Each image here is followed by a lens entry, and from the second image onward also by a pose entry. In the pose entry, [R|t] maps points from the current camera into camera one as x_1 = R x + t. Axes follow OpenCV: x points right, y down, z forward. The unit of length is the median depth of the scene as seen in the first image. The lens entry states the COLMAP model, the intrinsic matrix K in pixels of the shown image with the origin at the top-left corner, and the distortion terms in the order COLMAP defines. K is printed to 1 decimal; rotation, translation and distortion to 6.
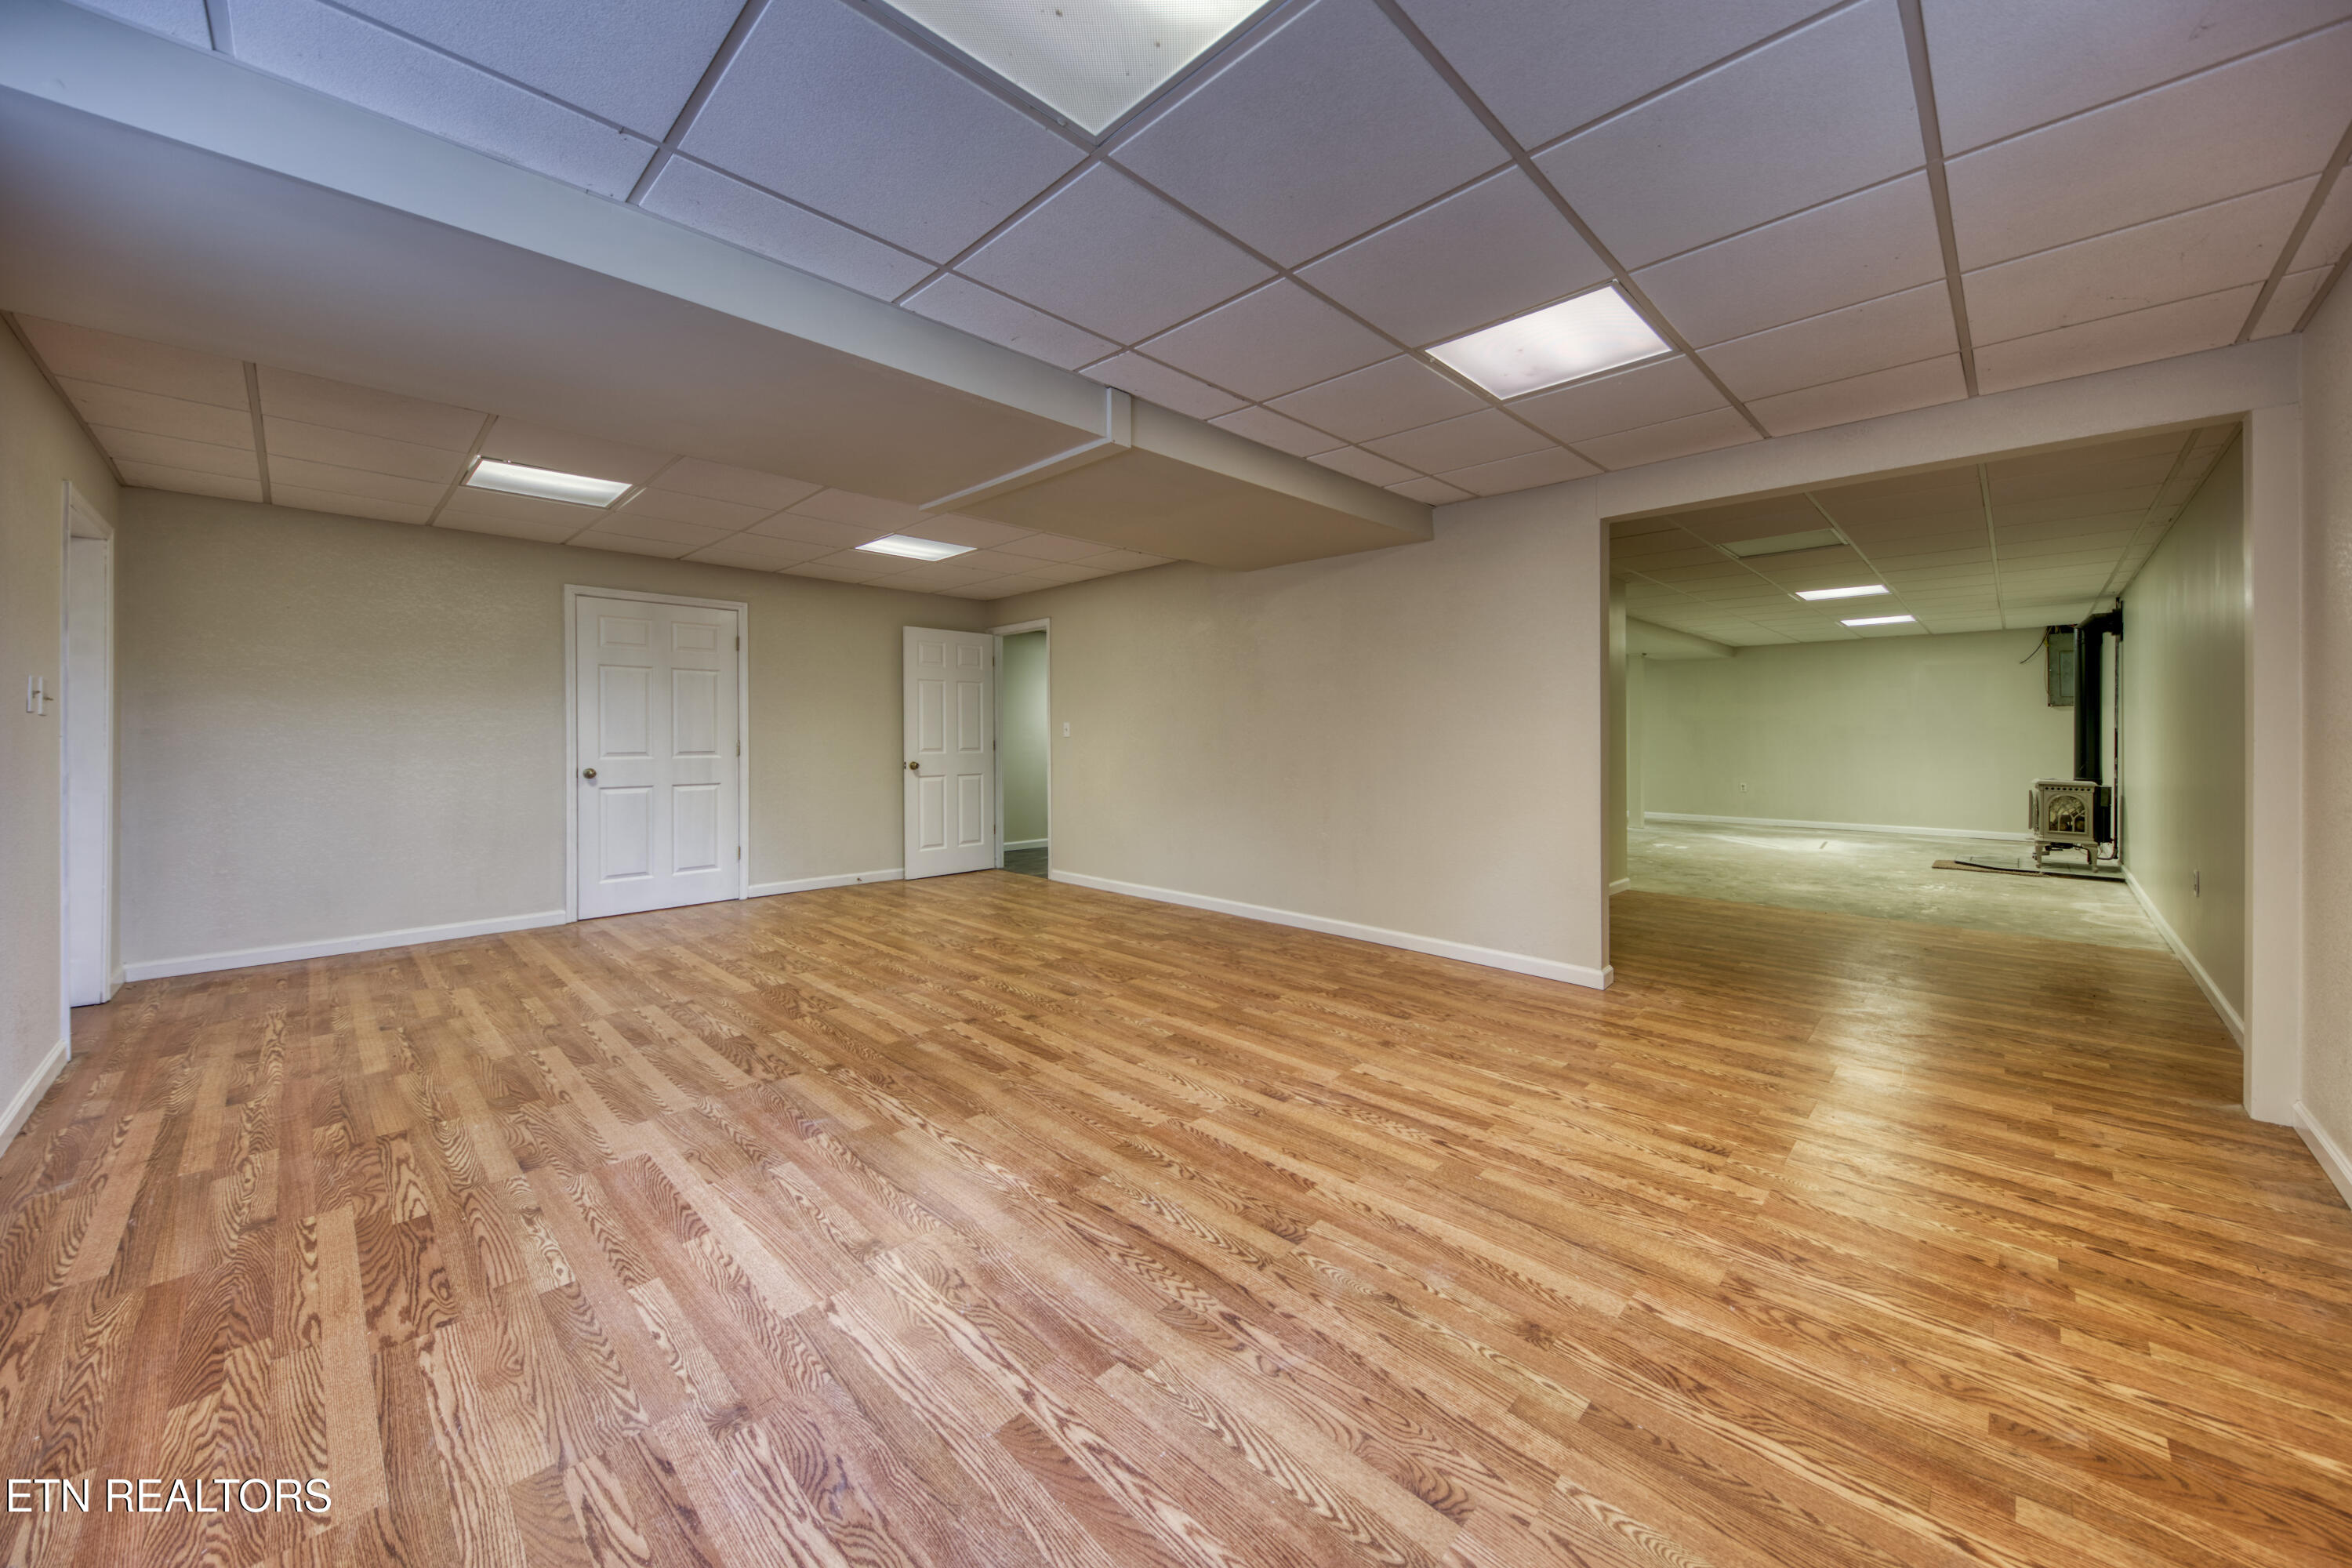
lens RADIAL K [[864.9, 0, 1187.2], [0, 864.9, 739.2], [0, 0, 1]] dist [0.000224, -0.003849]
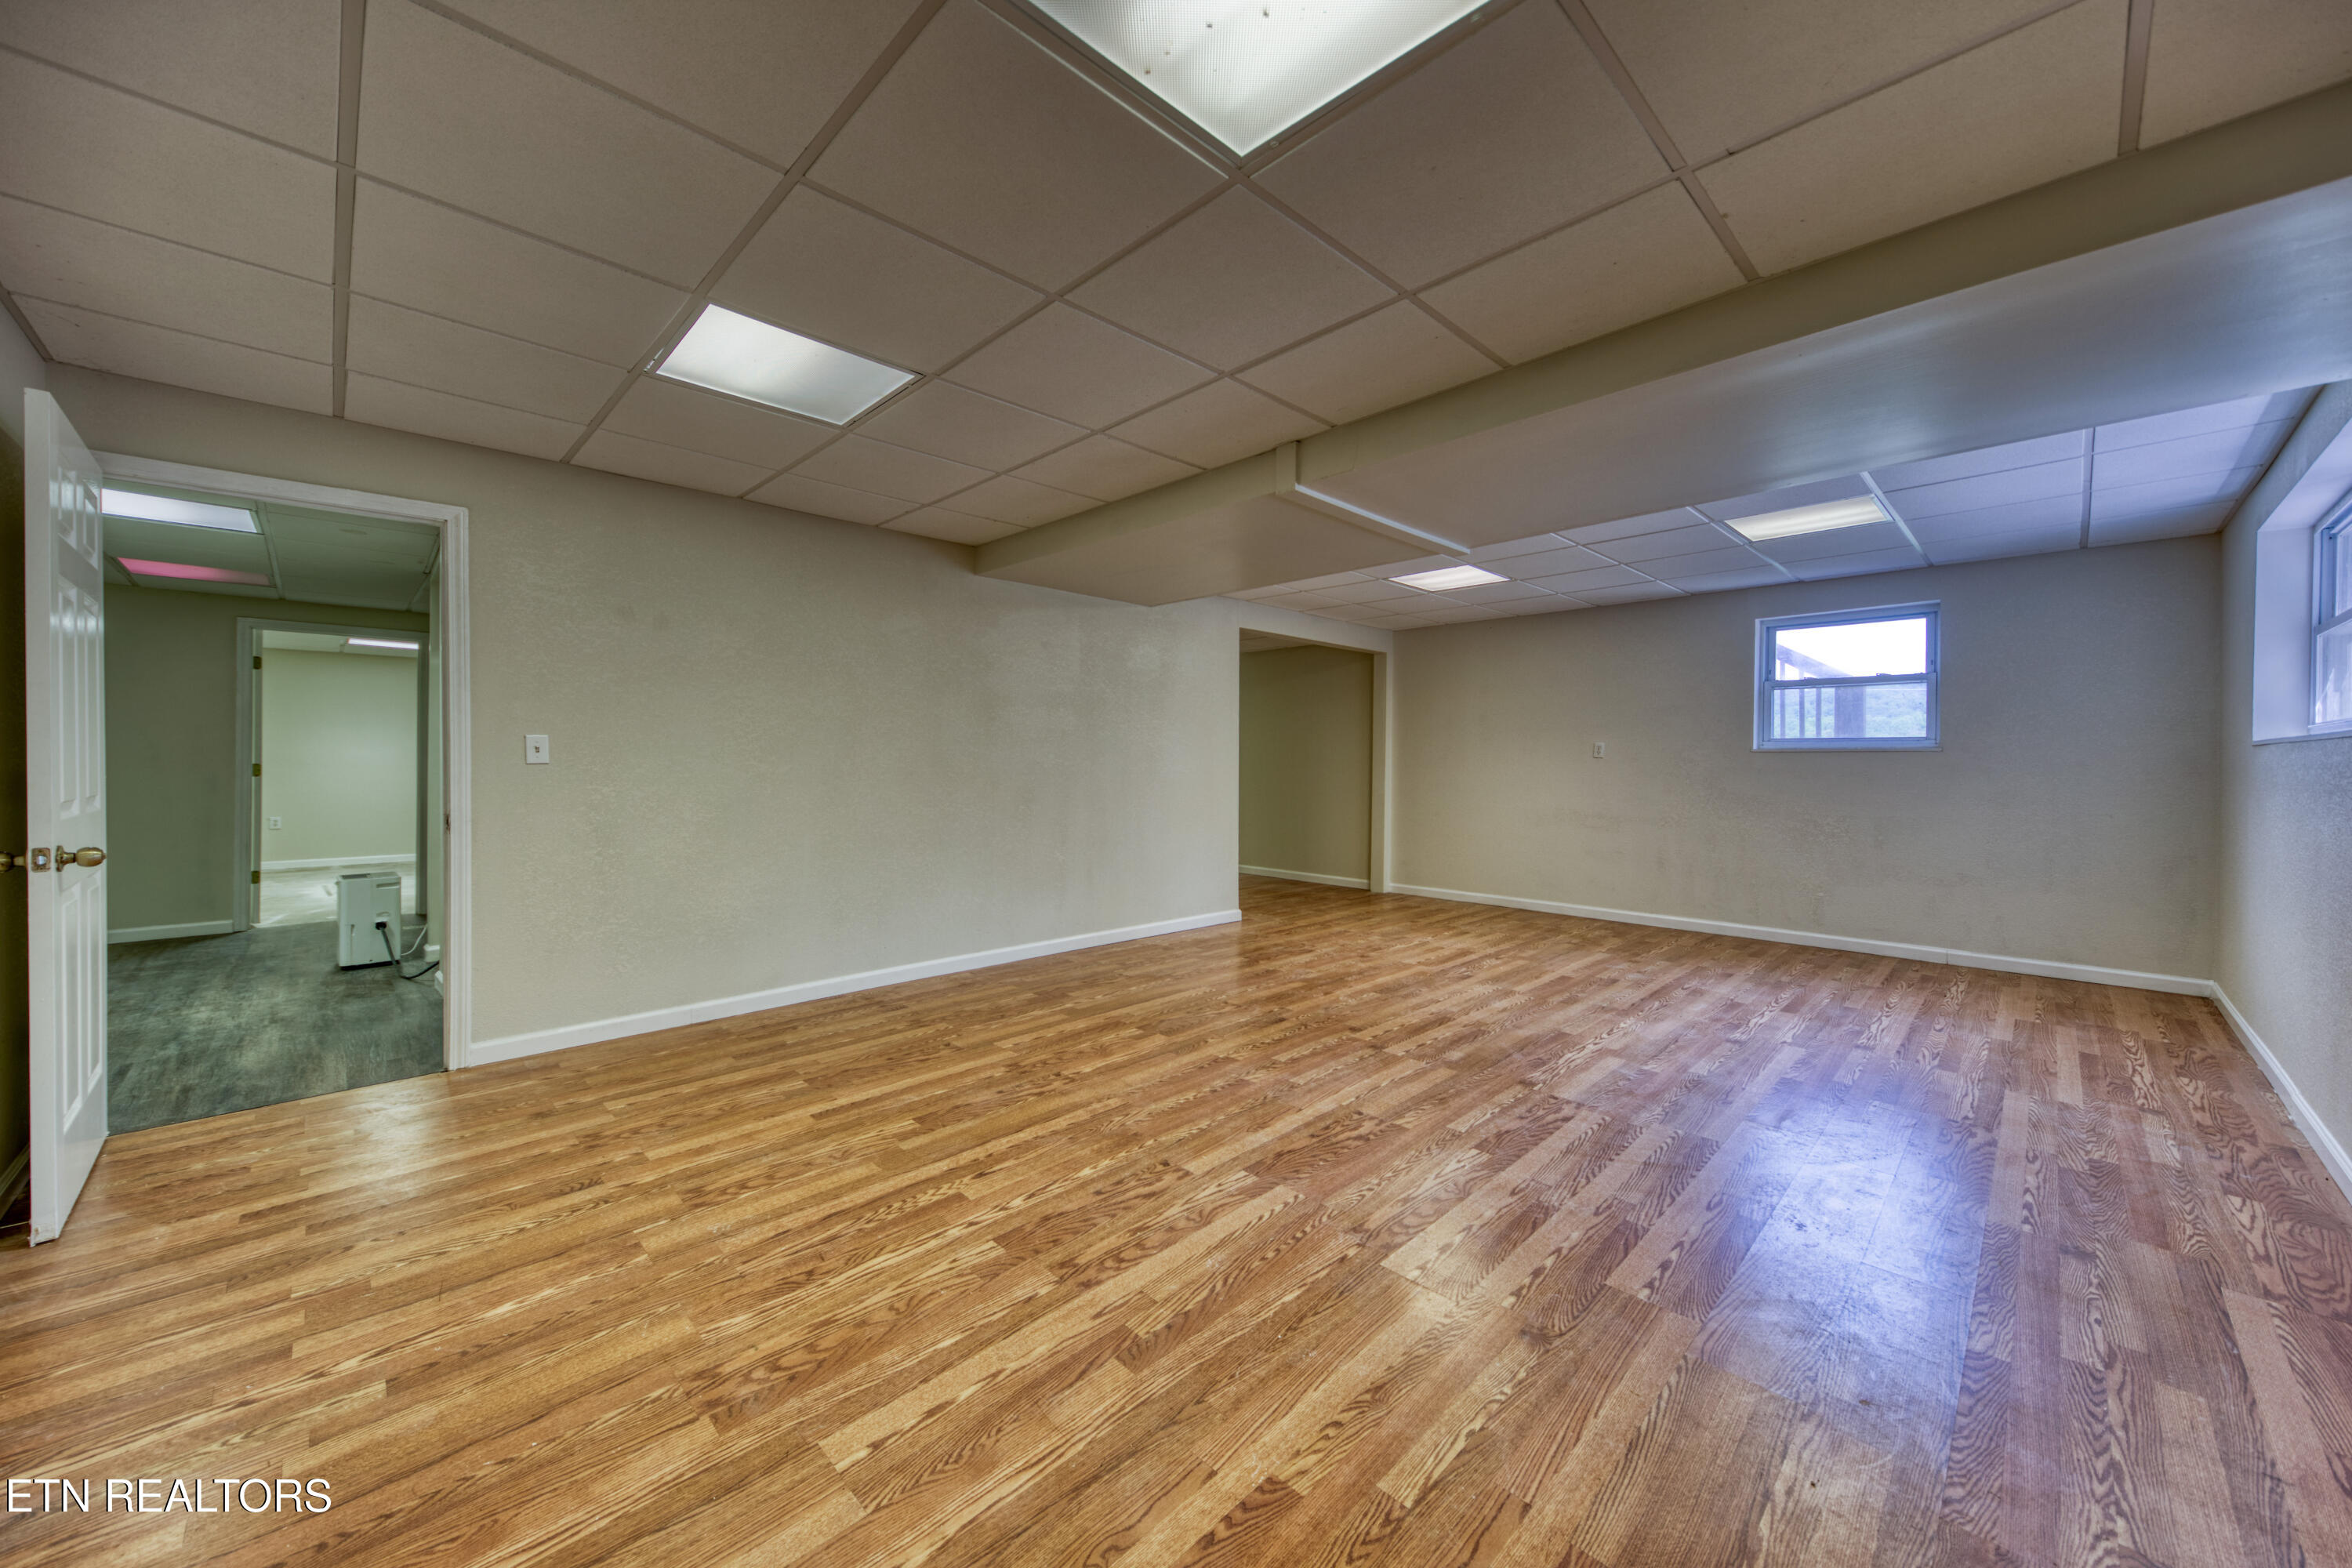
lens RADIAL K [[864.9, 0, 1187.2], [0, 864.9, 739.2], [0, 0, 1]] dist [0.000224, -0.003849]
pose [[0.015436, 0.025430, 0.999557, -1.403215], [0.006275, 0.999654, -0.025530, -0.005529], [-0.999861, 0.006667, 0.015271, 1.339373]]
